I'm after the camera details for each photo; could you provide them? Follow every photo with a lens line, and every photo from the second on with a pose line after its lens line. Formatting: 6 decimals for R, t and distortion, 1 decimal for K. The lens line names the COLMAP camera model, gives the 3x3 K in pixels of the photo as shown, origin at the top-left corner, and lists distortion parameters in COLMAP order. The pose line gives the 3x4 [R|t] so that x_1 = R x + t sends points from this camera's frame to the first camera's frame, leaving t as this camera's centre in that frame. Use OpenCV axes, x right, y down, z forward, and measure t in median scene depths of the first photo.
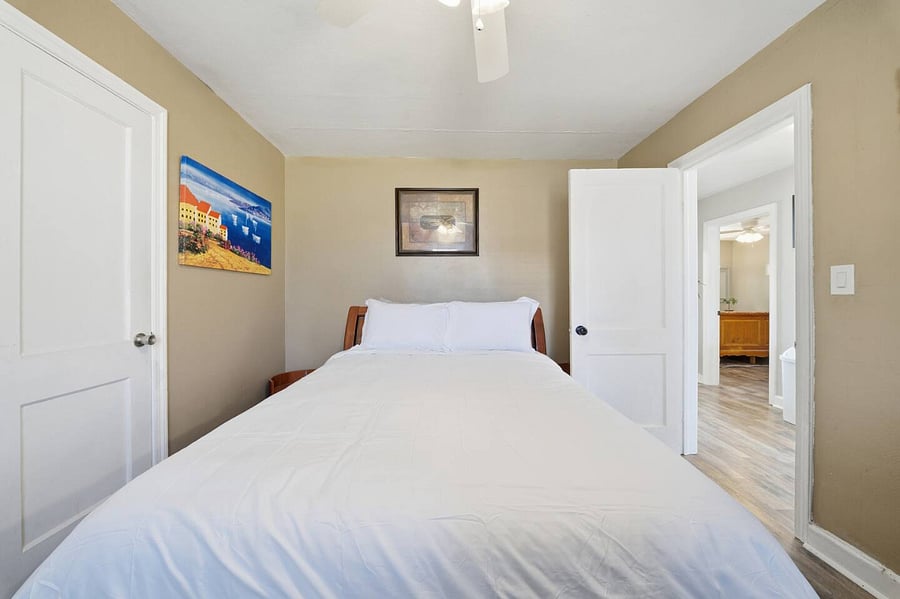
lens RADIAL K [[311.4, 0, 452.2], [0, 311.4, 299.6], [0, 0, 1]] dist [0.004903, -0.005516]
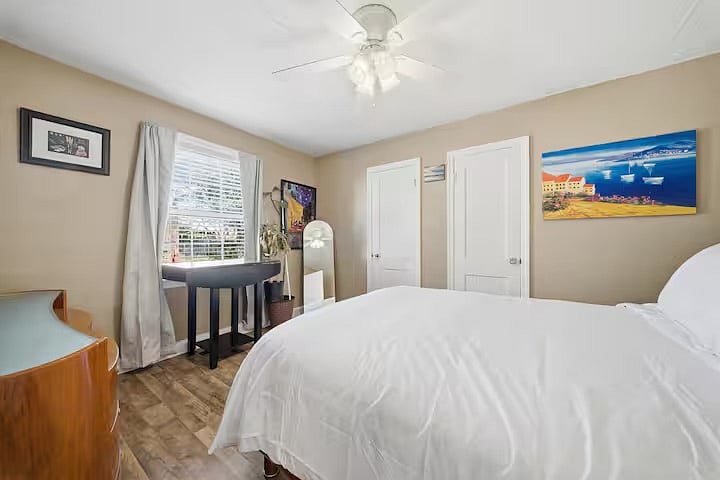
lens RADIAL K [[249.1, 0, 361.8], [0, 249.1, 240.1], [0, 0, 1]] dist [0.004903, -0.005516]
pose [[-0.587821, -0.000661, -0.808990, 0.693912], [-0.009722, 0.999933, 0.006248, -0.003104], [0.808932, 0.011537, -0.587789, 0.903103]]
